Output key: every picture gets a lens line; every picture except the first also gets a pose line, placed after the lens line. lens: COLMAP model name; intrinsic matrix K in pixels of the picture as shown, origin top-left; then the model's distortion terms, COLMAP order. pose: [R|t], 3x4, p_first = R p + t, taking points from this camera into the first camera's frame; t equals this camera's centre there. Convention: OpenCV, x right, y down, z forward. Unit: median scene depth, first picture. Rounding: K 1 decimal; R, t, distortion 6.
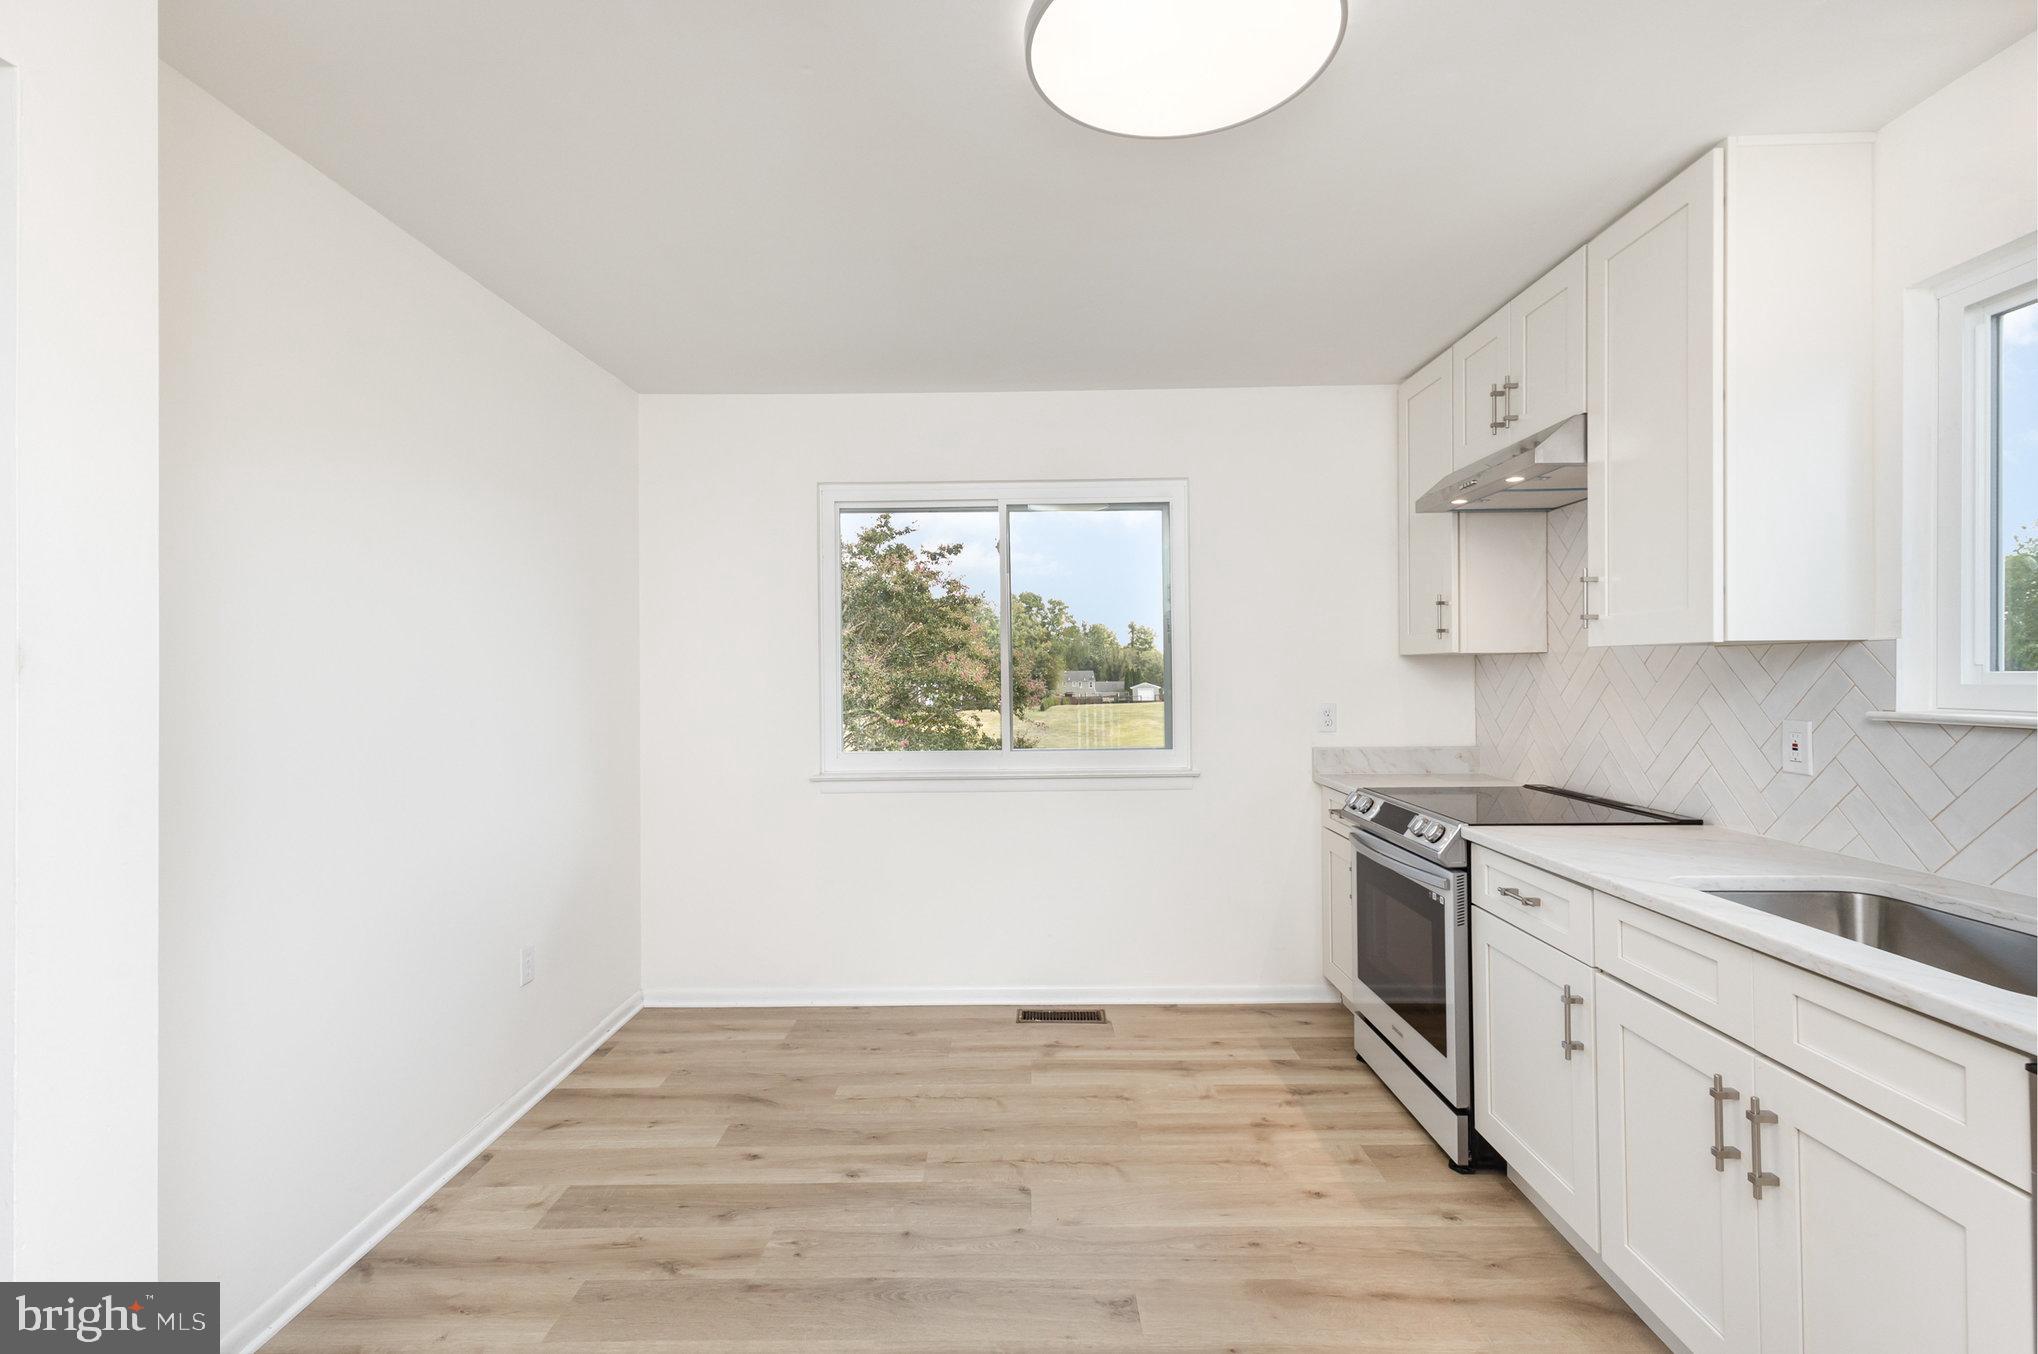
lens RADIAL K [[948.7, 0, 1020.6], [0, 948.7, 659.8], [0, 0, 1]] dist [0.011102, -0.004033]
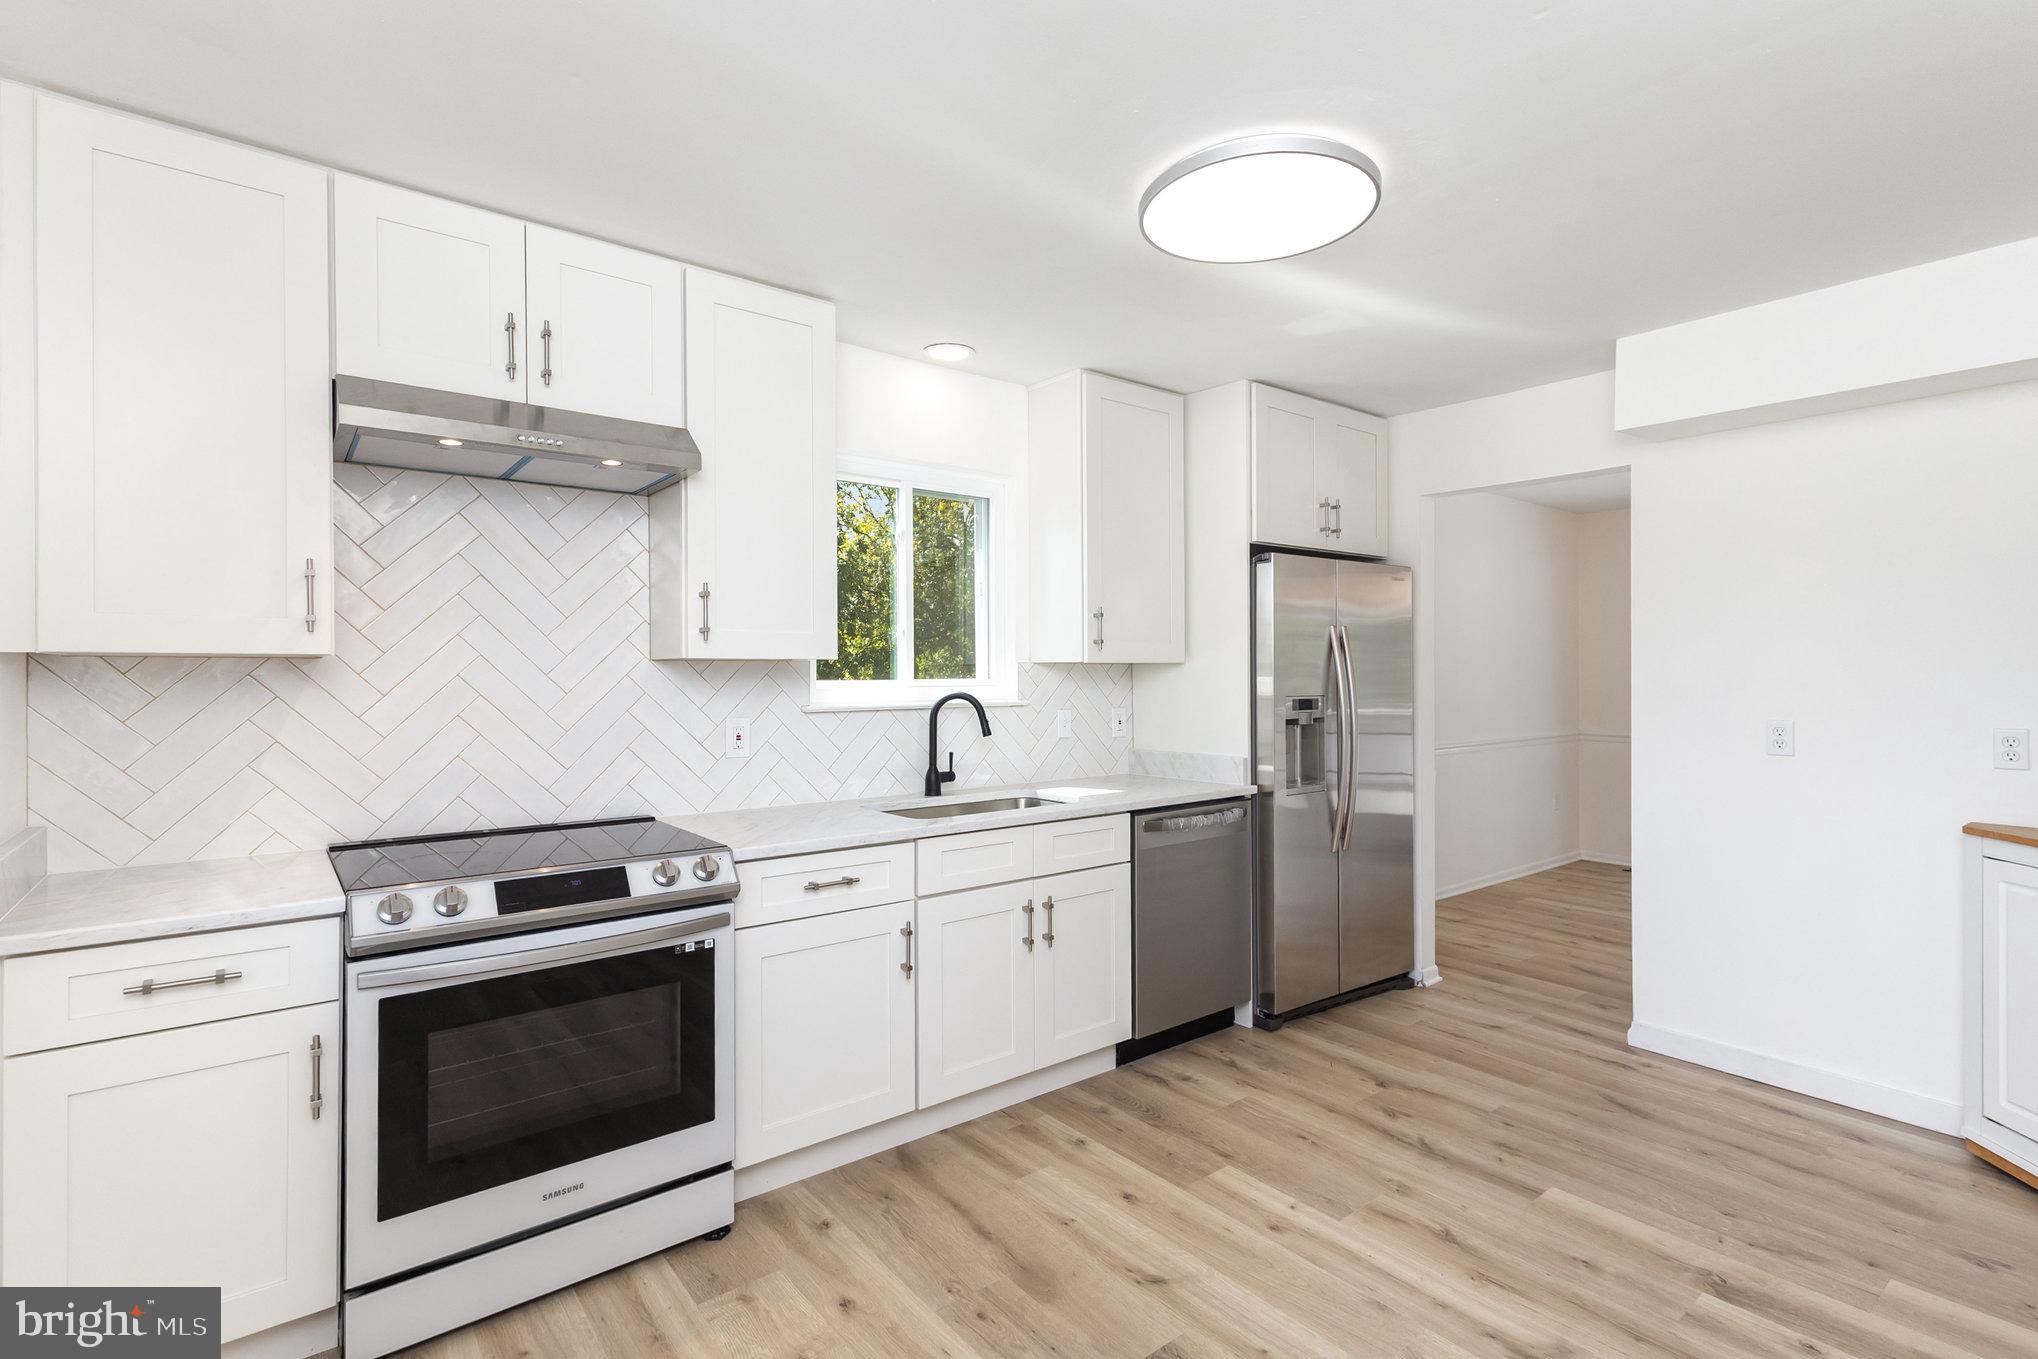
lens RADIAL K [[948.7, 0, 1022.5], [0, 948.7, 693.4], [0, 0, 1]] dist [0.011102, -0.004033]
pose [[-0.623750, 0.000712, 0.781623, -0.361134], [0.005286, 0.999981, 0.003307, 0.020010], [-0.781606, 0.006194, -0.623742, 1.151950]]
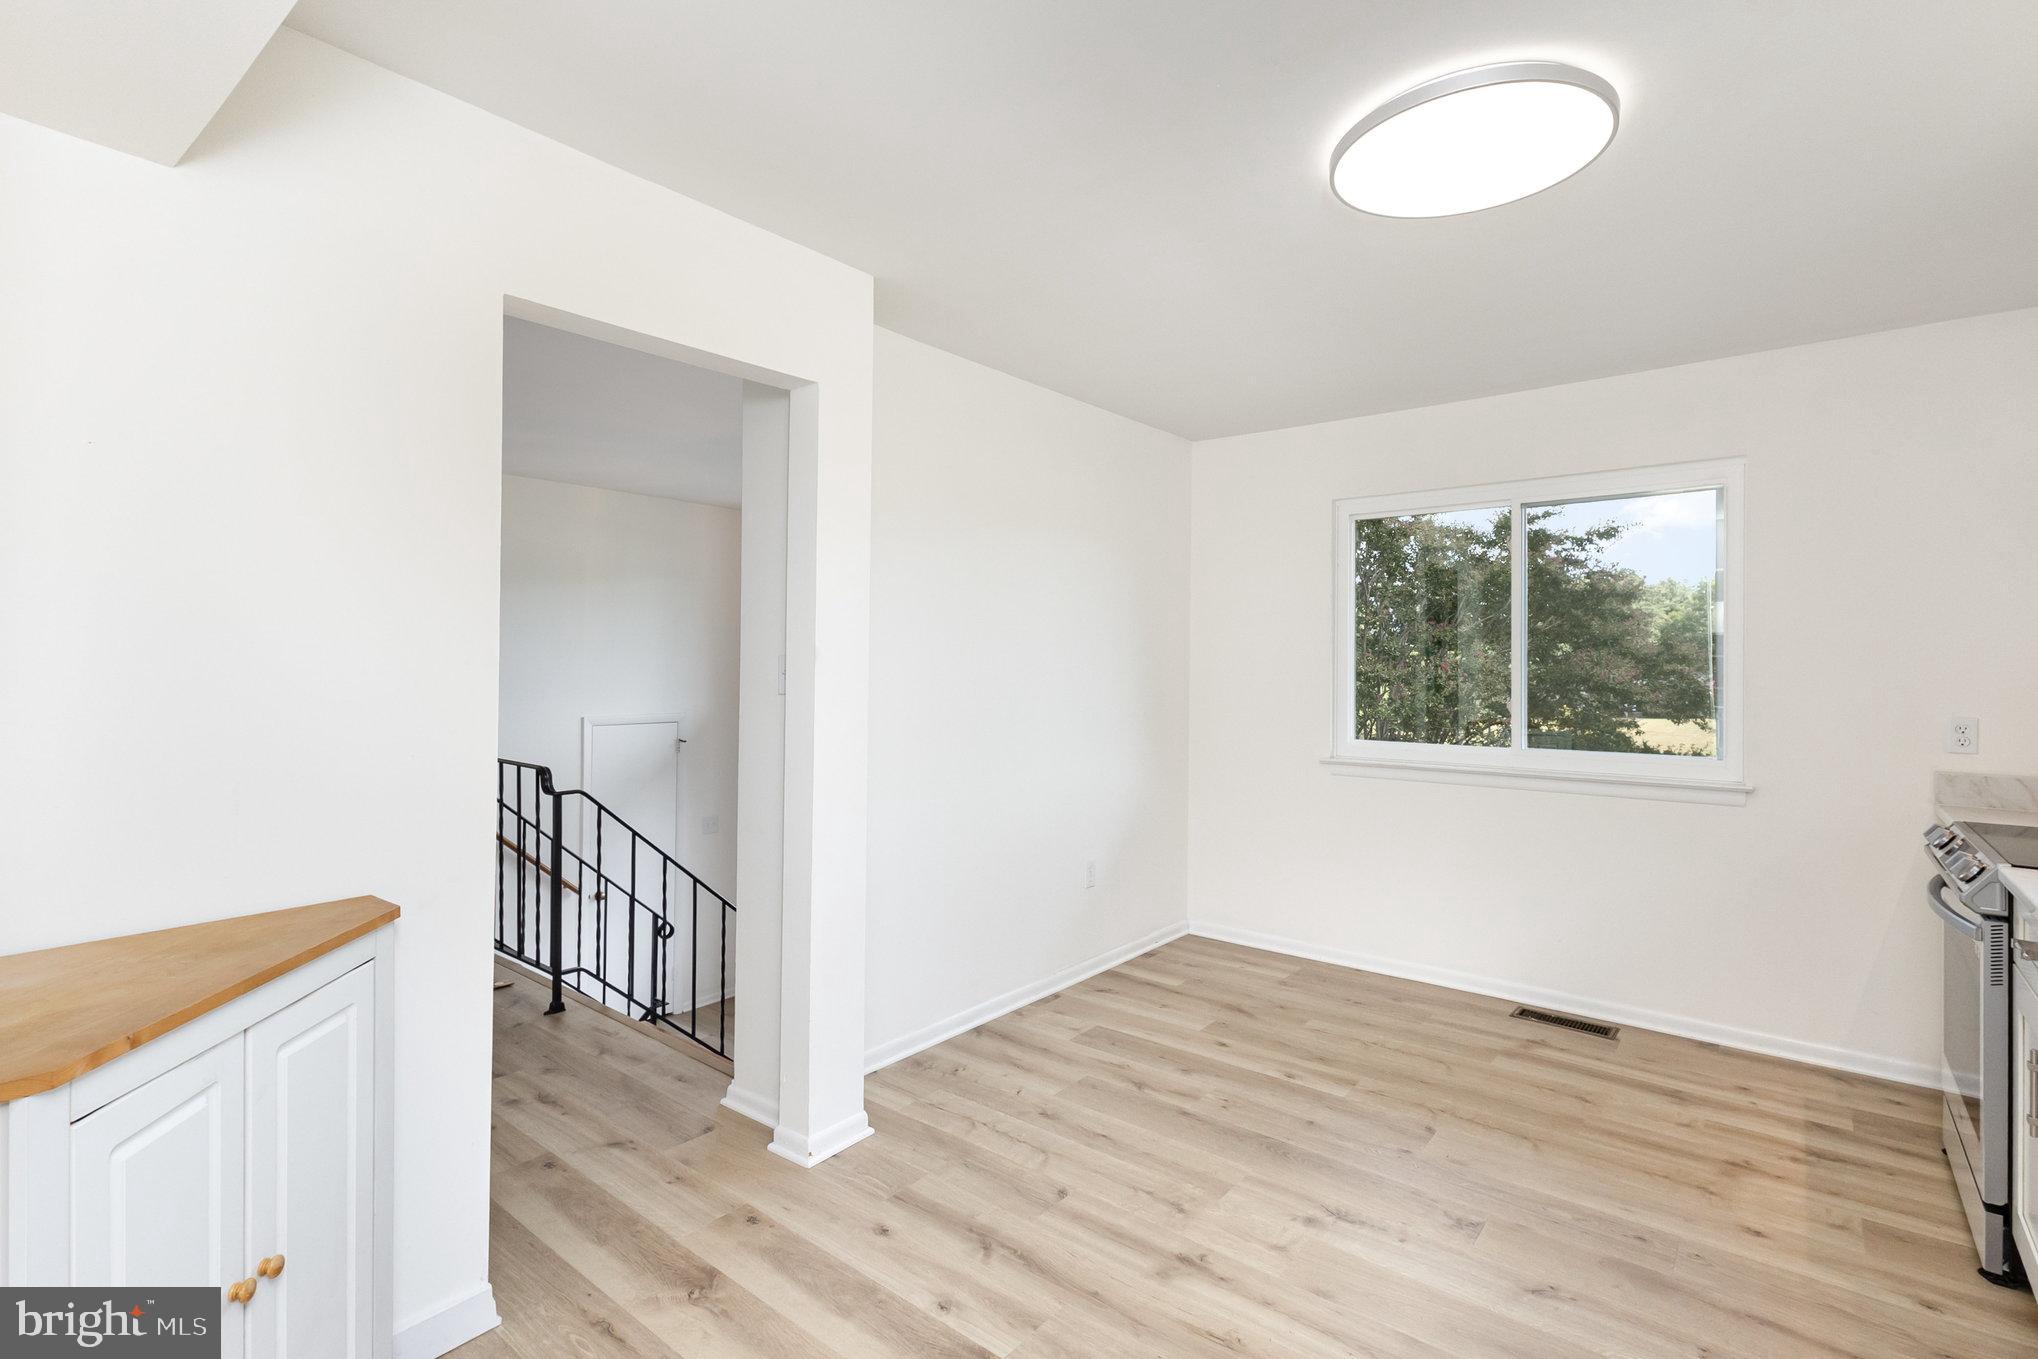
lens RADIAL K [[948.7, 0, 999.1], [0, 948.7, 667.3], [0, 0, 1]] dist [0.011102, -0.004033]
pose [[0.770631, 0.014563, -0.637115, 0.271530], [-0.006836, 0.999870, 0.014586, -0.003418], [0.637244, -0.006885, 0.770631, -0.162922]]
